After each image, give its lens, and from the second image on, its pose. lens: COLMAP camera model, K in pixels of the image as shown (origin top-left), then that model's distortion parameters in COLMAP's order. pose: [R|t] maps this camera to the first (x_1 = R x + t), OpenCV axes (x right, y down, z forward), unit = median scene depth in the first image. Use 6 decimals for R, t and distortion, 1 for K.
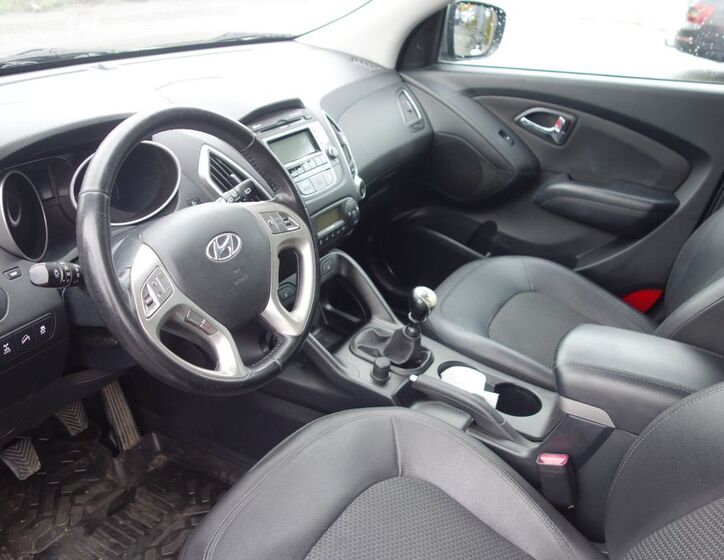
lens RADIAL K [[669.3, 0, 362.0], [0, 669.3, 280.0], [0, 0, 1]] dist [-0.000133, 0.005925]
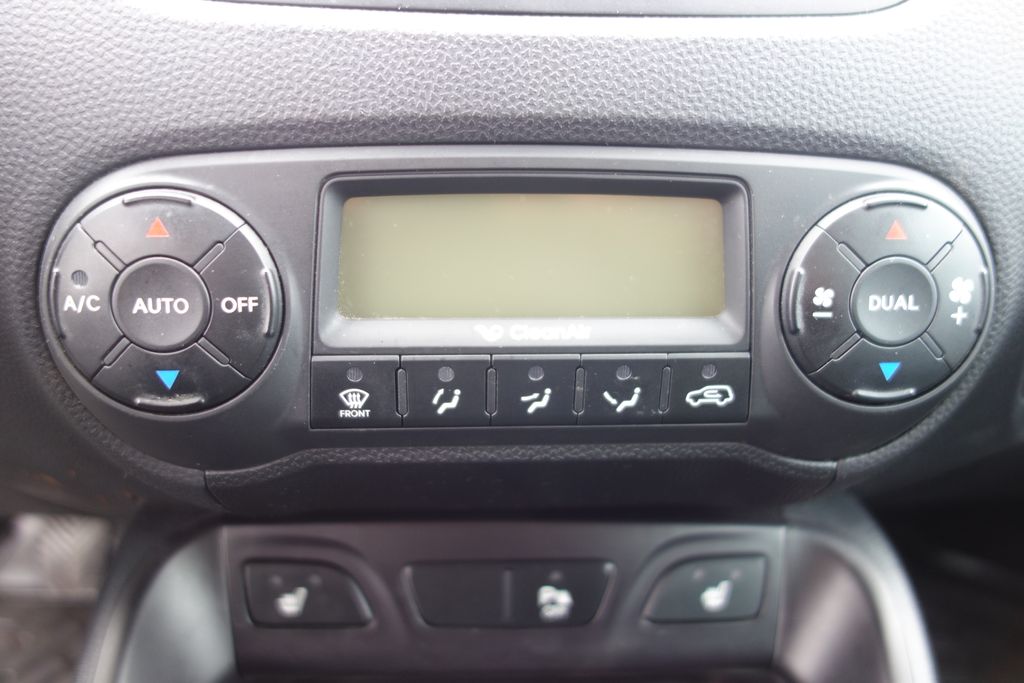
lens RADIAL K [[813.9, 0, 512.0], [0, 813.9, 341.5], [0, 0, 1]] dist [0.006224, 0.001015]
pose [[0.551910, 0.345129, -0.759132, 0.055257], [-0.379660, 0.914510, 0.139746, -0.087582], [0.742464, 0.211085, 0.635759, 0.836238]]
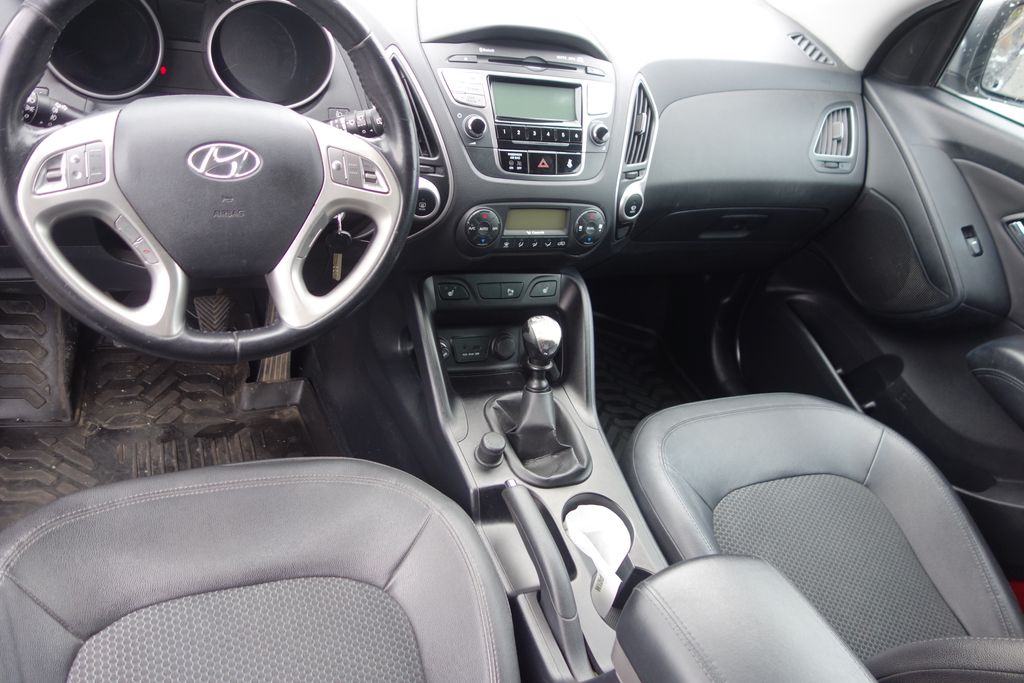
lens RADIAL K [[813.9, 0, 512.0], [0, 813.9, 341.5], [0, 0, 1]] dist [0.006224, 0.001015]
pose [[0.787644, 0.463921, -0.405456, 0.295323], [-0.436204, 0.884626, 0.164809, -0.097751], [0.435135, 0.047051, 0.899135, 0.233488]]
